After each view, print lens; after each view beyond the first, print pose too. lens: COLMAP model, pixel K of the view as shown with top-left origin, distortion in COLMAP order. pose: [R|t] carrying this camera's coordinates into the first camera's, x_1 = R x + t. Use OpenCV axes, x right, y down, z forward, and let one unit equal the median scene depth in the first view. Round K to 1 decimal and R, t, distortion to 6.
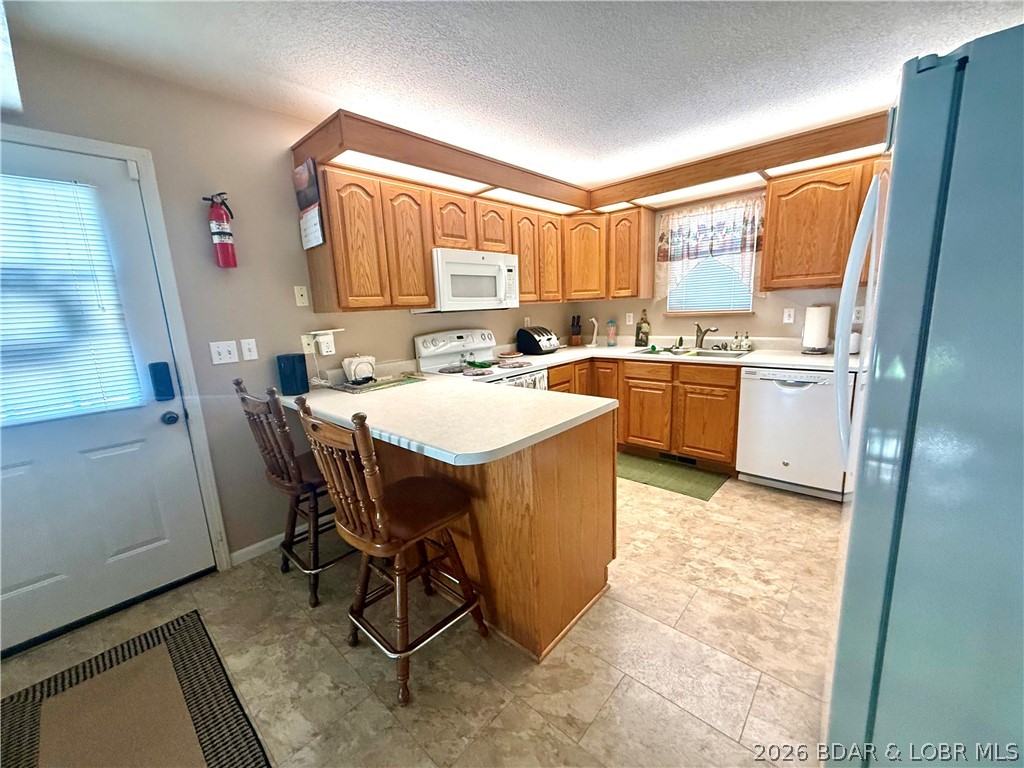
lens RADIAL K [[408.9, 0, 508.9], [0, 408.9, 383.7], [0, 0, 1]] dist [0.001756, -0.000017]
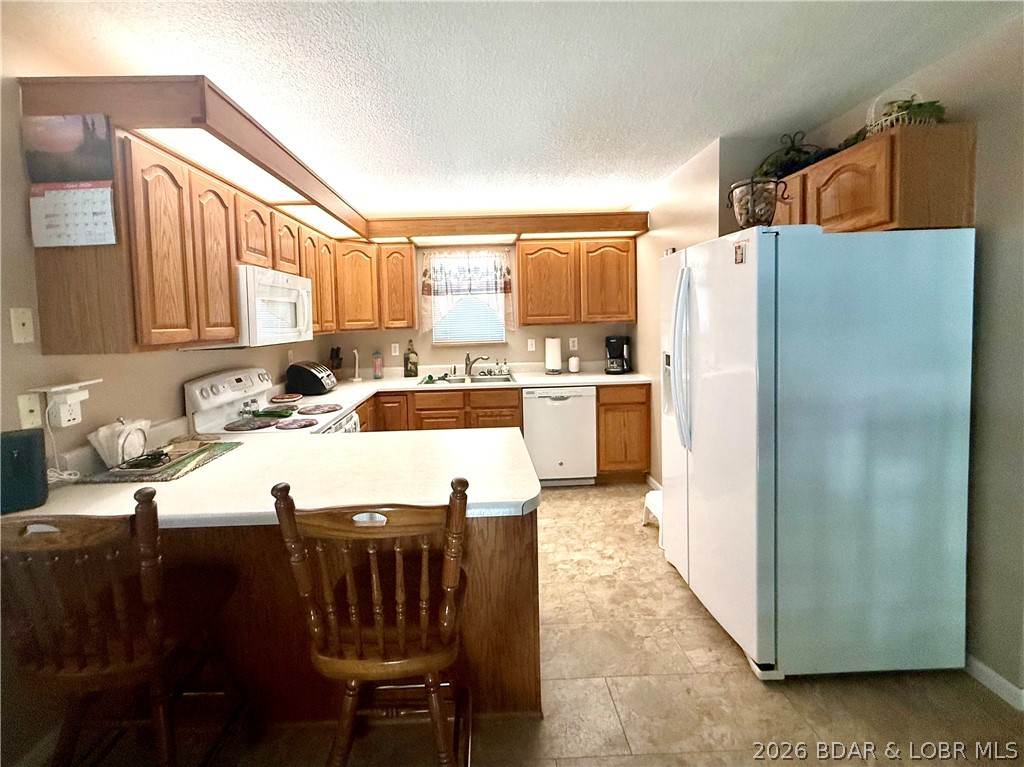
lens RADIAL K [[449.4, 0, 489.8], [0, 449.4, 344.7], [0, 0, 1]] dist [0.001829, -0.002010]
pose [[0.723811, -0.014023, 0.689856, -0.376567], [0.122553, 0.986510, -0.108532, -0.034947], [-0.679027, 0.163101, 0.715765, 0.105607]]
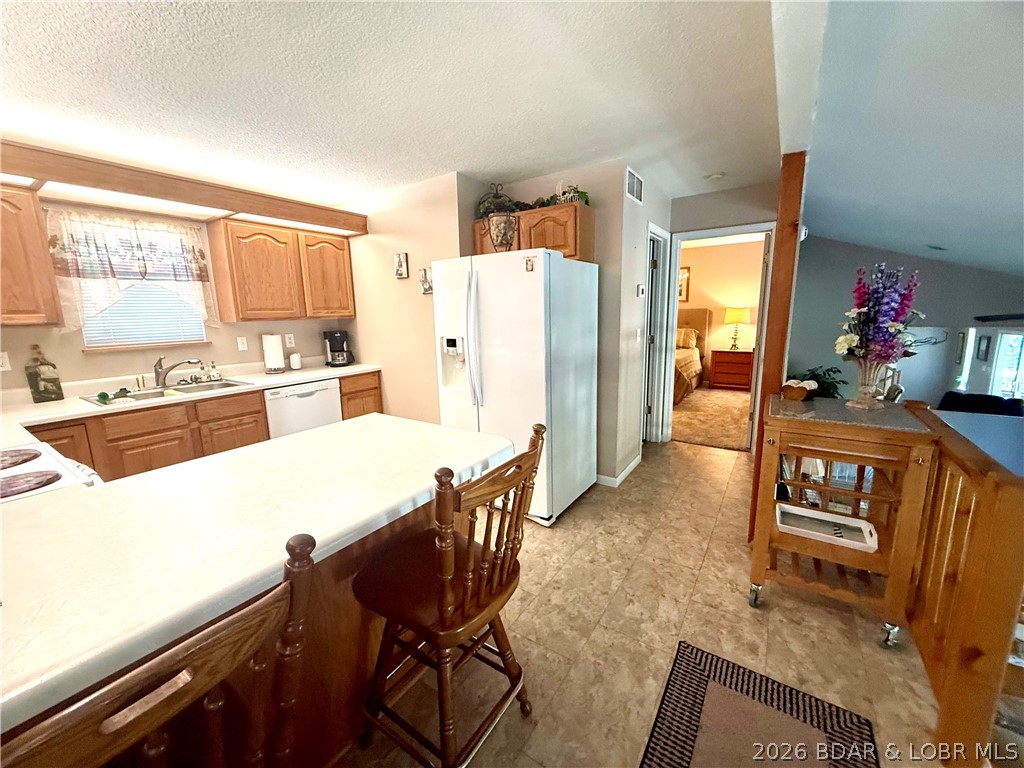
lens RADIAL K [[408.9, 0, 508.5], [0, 408.9, 383.6], [0, 0, 1]] dist [0.001756, -0.000017]
pose [[-0.148872, -0.123241, 0.981147, -0.552527], [0.212336, 0.965075, 0.153441, -0.082756], [-0.965790, 0.231176, -0.117504, 0.479254]]
